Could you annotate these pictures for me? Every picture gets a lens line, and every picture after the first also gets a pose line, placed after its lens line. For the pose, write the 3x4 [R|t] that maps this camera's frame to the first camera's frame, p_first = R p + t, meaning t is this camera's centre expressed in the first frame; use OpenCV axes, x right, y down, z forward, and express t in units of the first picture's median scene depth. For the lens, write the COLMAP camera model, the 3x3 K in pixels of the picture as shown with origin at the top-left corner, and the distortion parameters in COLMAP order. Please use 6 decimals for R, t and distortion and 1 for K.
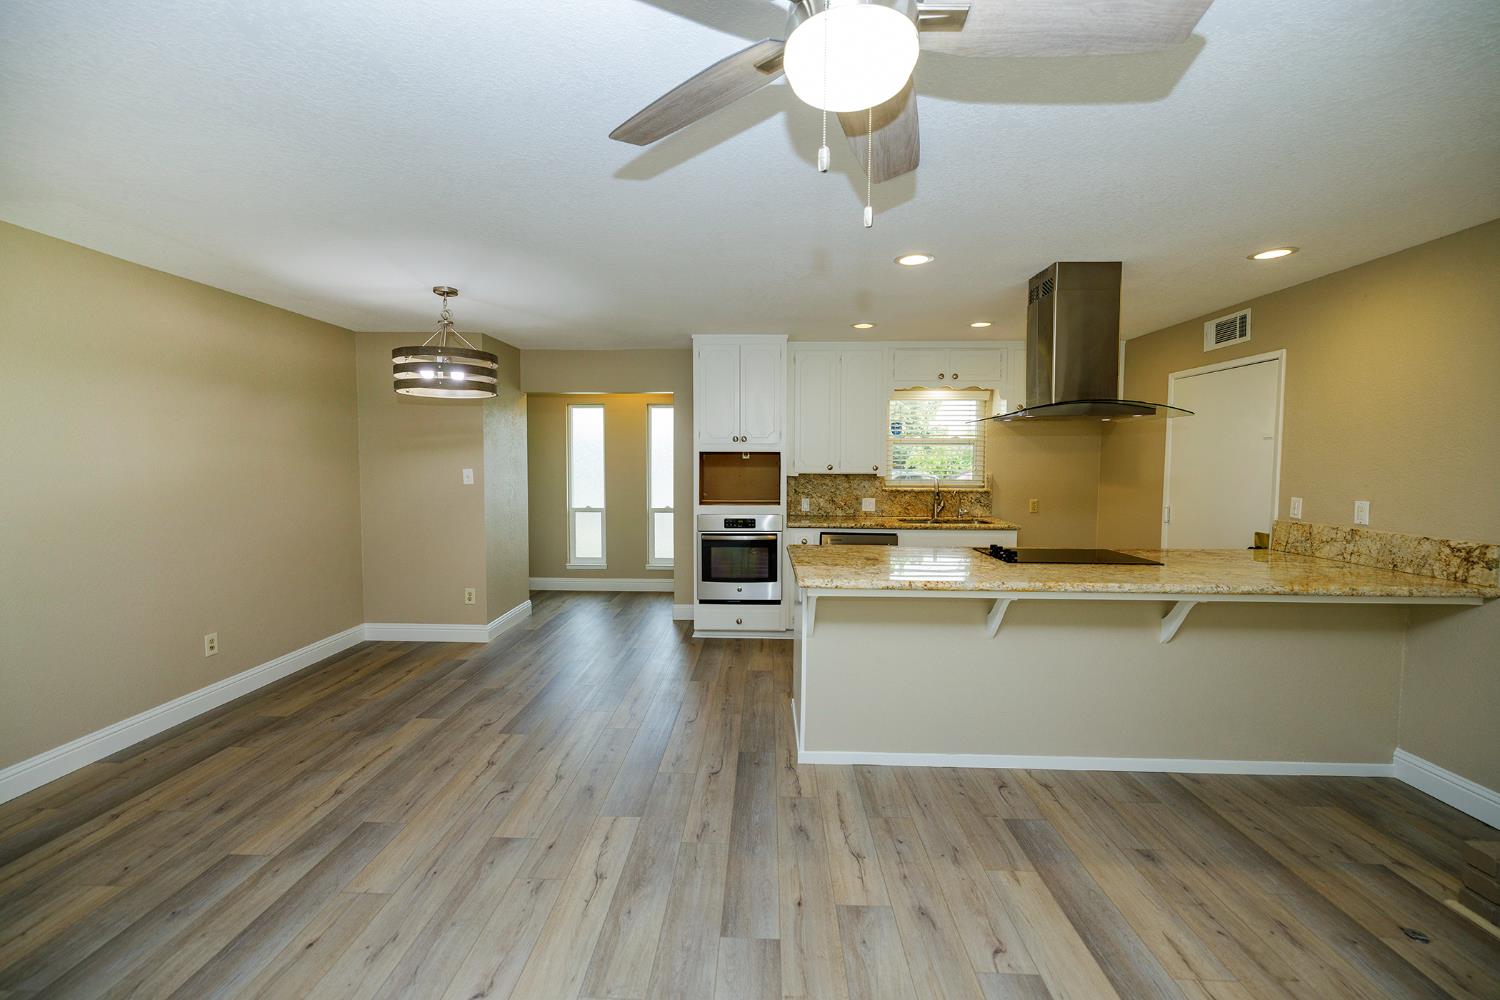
lens RADIAL K [[631.4, 0, 742.0], [0, 631.4, 496.8], [0, 0, 1]] dist [0.002160, -0.000708]
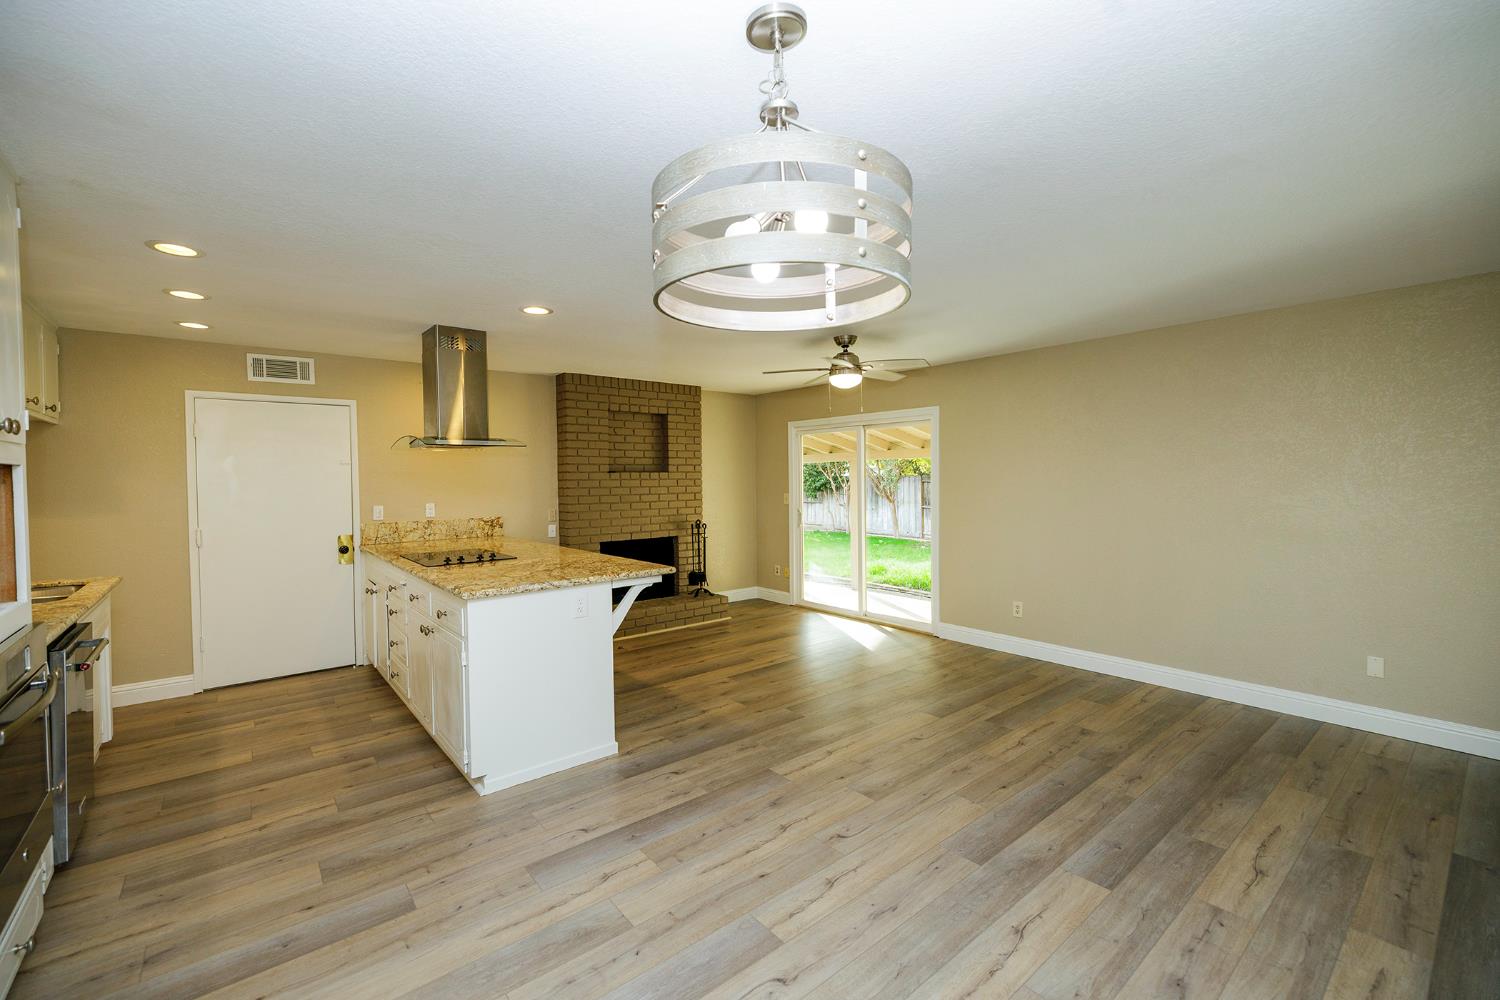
lens RADIAL K [[623.8, 0, 745.7], [0, 623.8, 491.9], [0, 0, 1]] dist [-0.001440, -0.000080]
pose [[-0.662640, -0.015456, 0.748779, -0.682098], [0.050335, 0.996607, 0.065117, -0.073400], [-0.747245, 0.080839, -0.659614, 1.184740]]
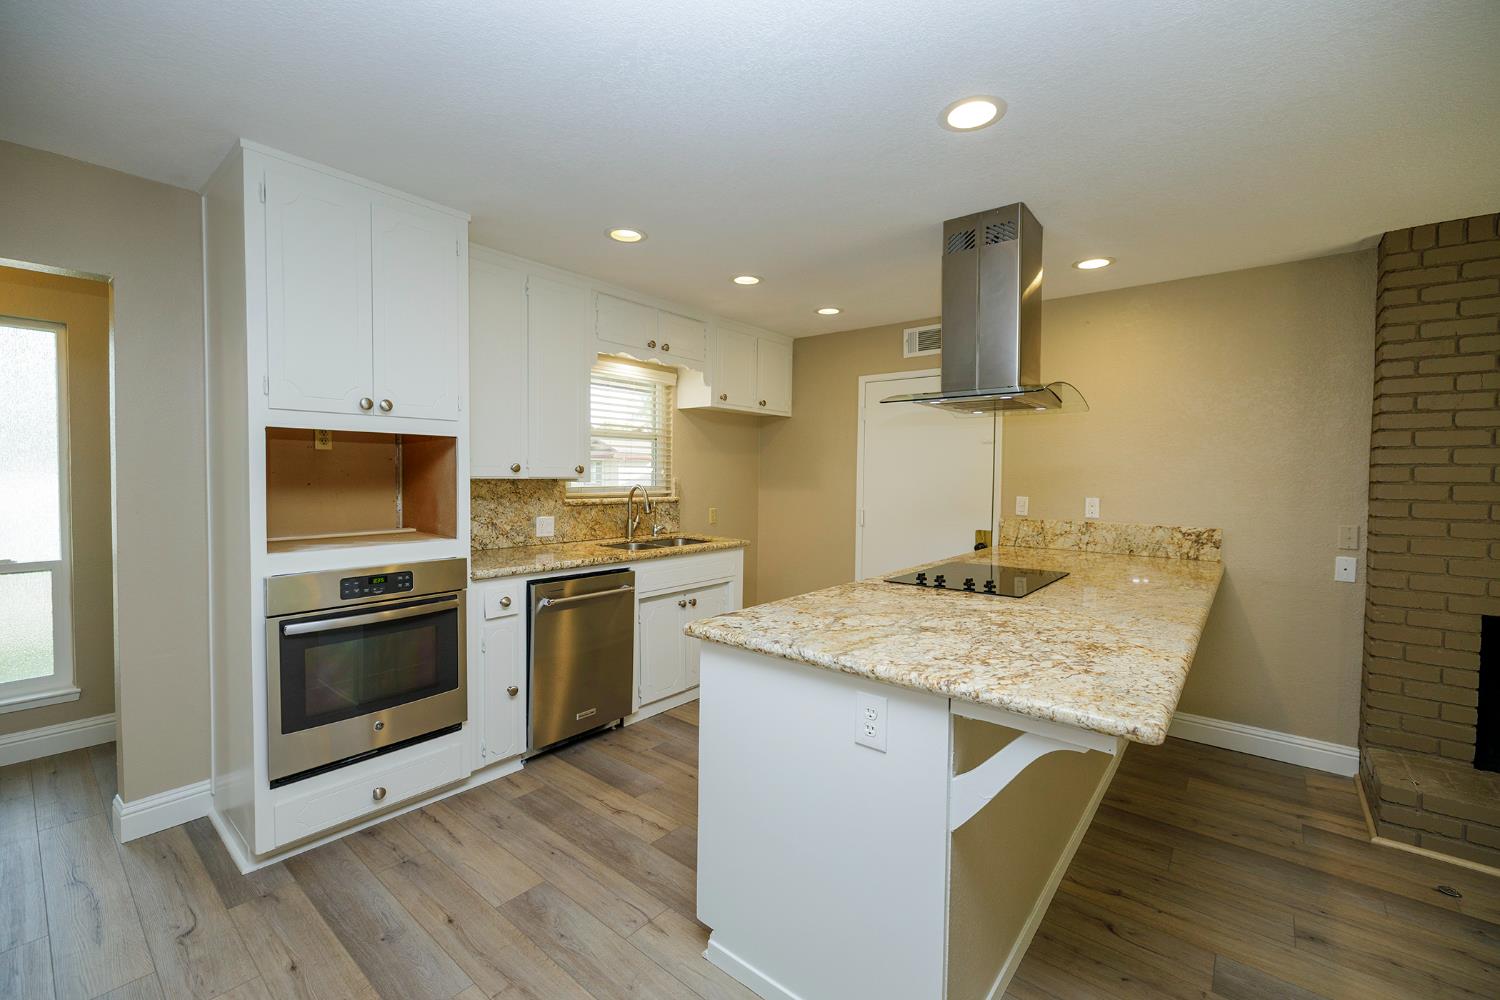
lens RADIAL K [[625.8, 0, 742.1], [0, 625.8, 494.7], [0, 0, 1]] dist [-0.000752, 0.000114]
pose [[0.612345, -0.024015, 0.790226, -0.262412], [0.037028, 0.999313, 0.001675, -0.019862], [-0.789723, 0.028235, 0.612814, 0.646233]]
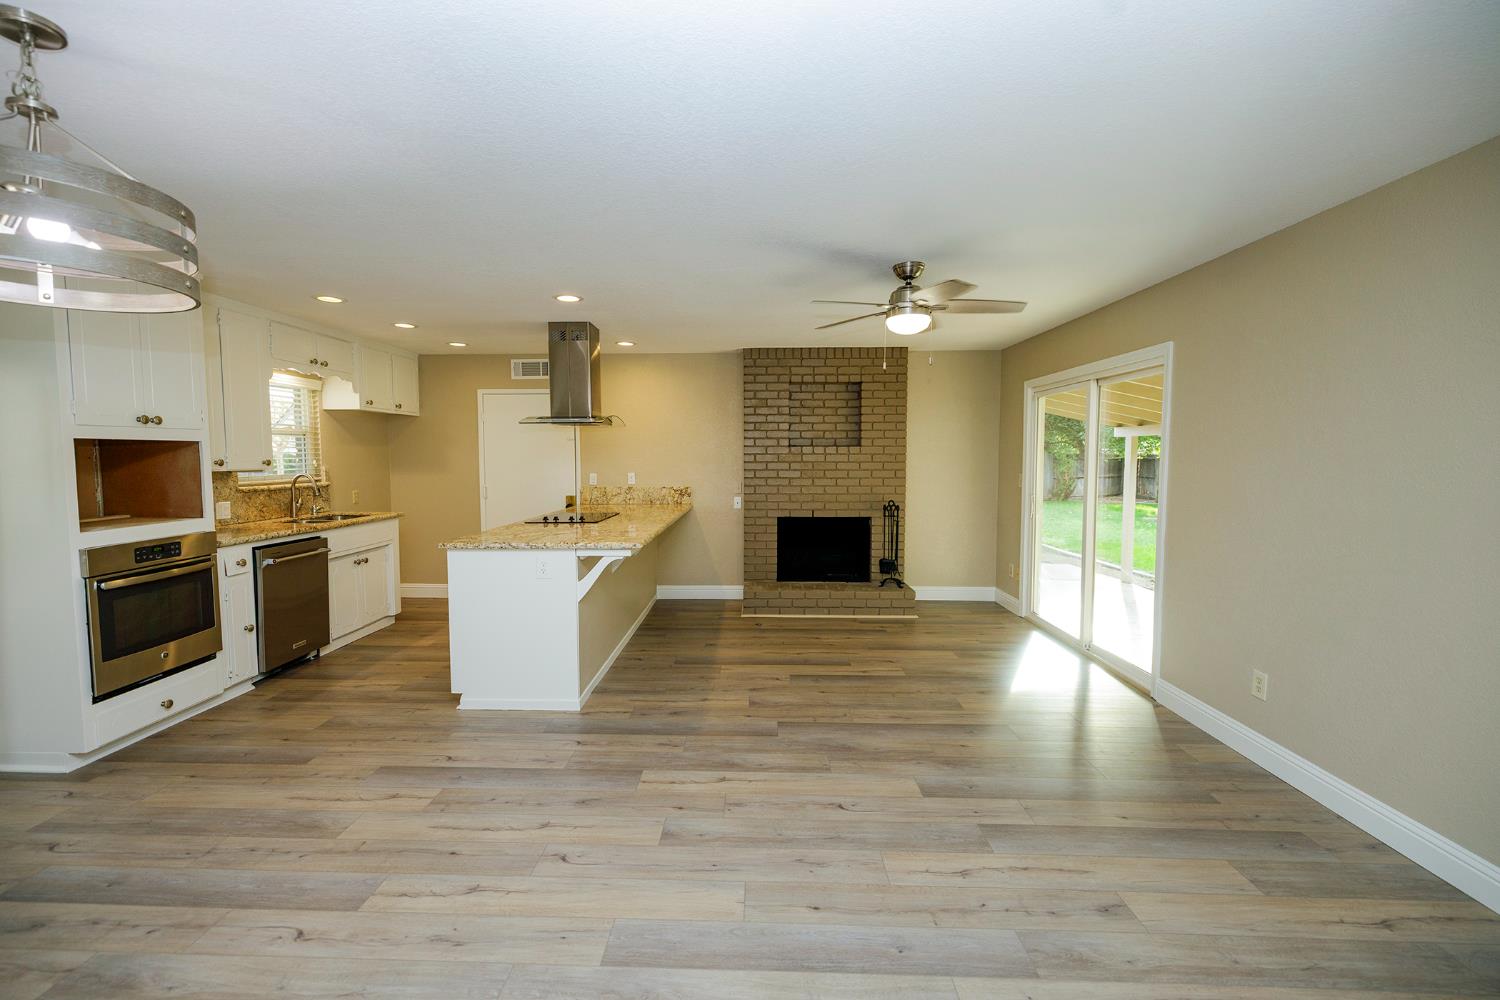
lens RADIAL K [[625.8, 0, 742.1], [0, 625.8, 494.7], [0, 0, 1]] dist [-0.000752, 0.000114]
pose [[-0.006727, -0.067865, 0.997672, -0.819959], [0.058950, 0.995932, 0.068144, -0.031041], [-0.998238, 0.059271, -0.002699, 0.528103]]
